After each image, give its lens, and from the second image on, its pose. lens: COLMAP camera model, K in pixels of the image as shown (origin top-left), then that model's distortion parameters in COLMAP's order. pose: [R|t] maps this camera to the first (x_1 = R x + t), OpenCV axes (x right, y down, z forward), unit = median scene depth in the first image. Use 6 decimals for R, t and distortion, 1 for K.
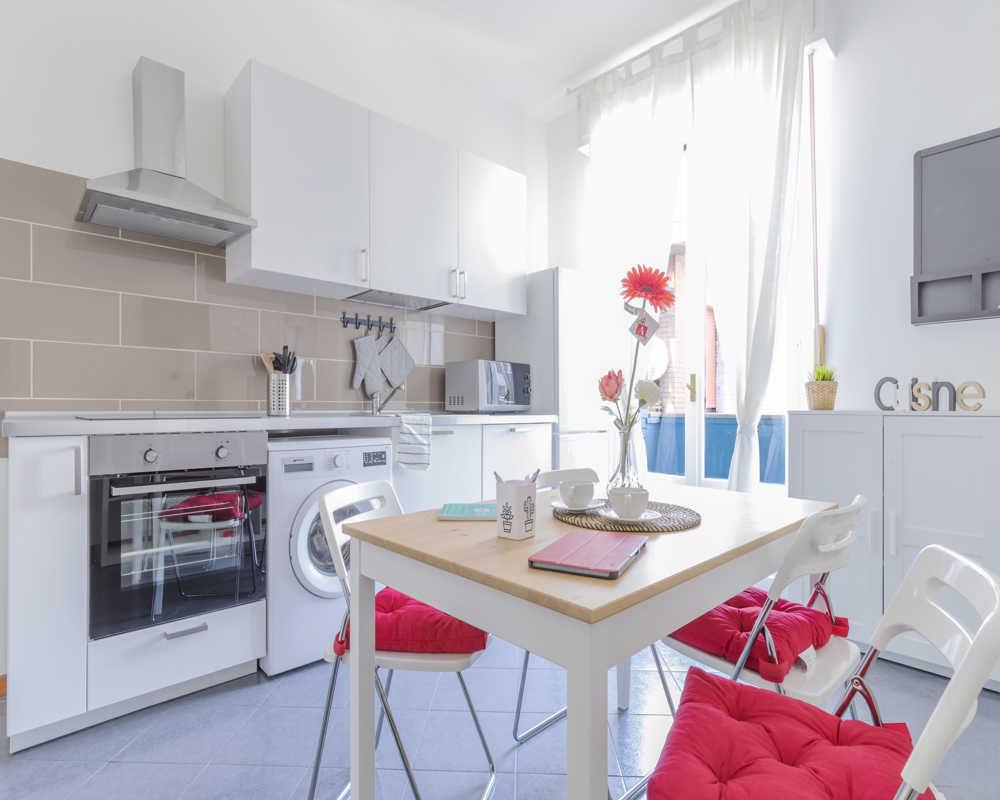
lens RADIAL K [[516.1, 0, 500.0], [0, 516.1, 400.0], [0, 0, 1]] dist [0.000846, 0.000266]
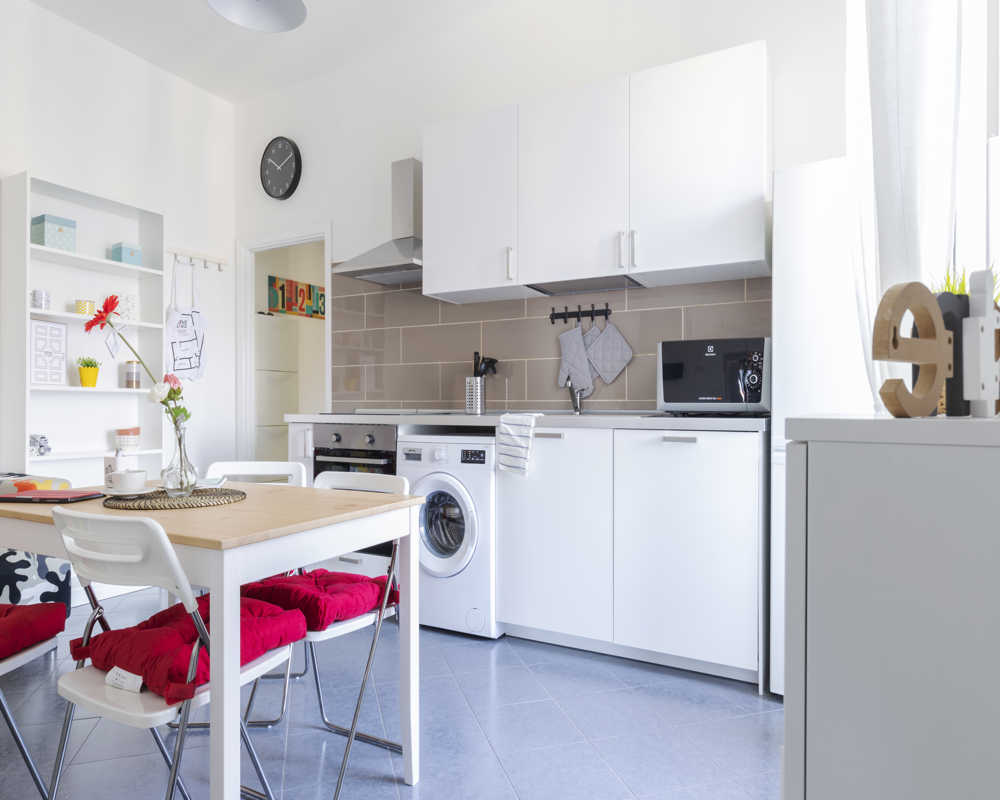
lens RADIAL K [[637.2, 0, 500.0], [0, 637.2, 400.0], [0, 0, 1]] dist [0.005935, 0.001878]
pose [[0.310948, -0.011515, -0.950357, 0.950983], [0.013984, 0.999874, -0.007540, 0.010983], [0.950324, -0.010946, 0.311070, 0.636551]]
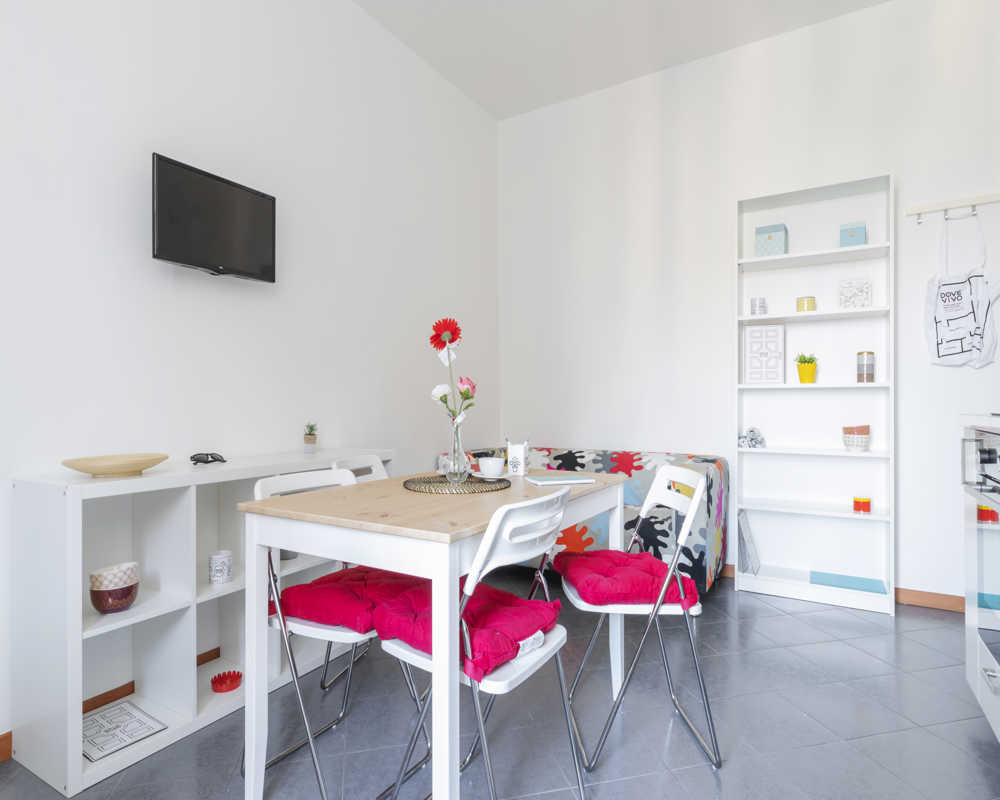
lens RADIAL K [[555.0, 0, 493.5], [0, 555.0, 403.4], [0, 0, 1]] dist [0.004489, 0.001074]
pose [[-0.965034, 0.001837, -0.262118, 0.282513], [0.006577, 0.999830, -0.017208, 0.019730], [0.262042, -0.018330, -0.964883, 1.239791]]
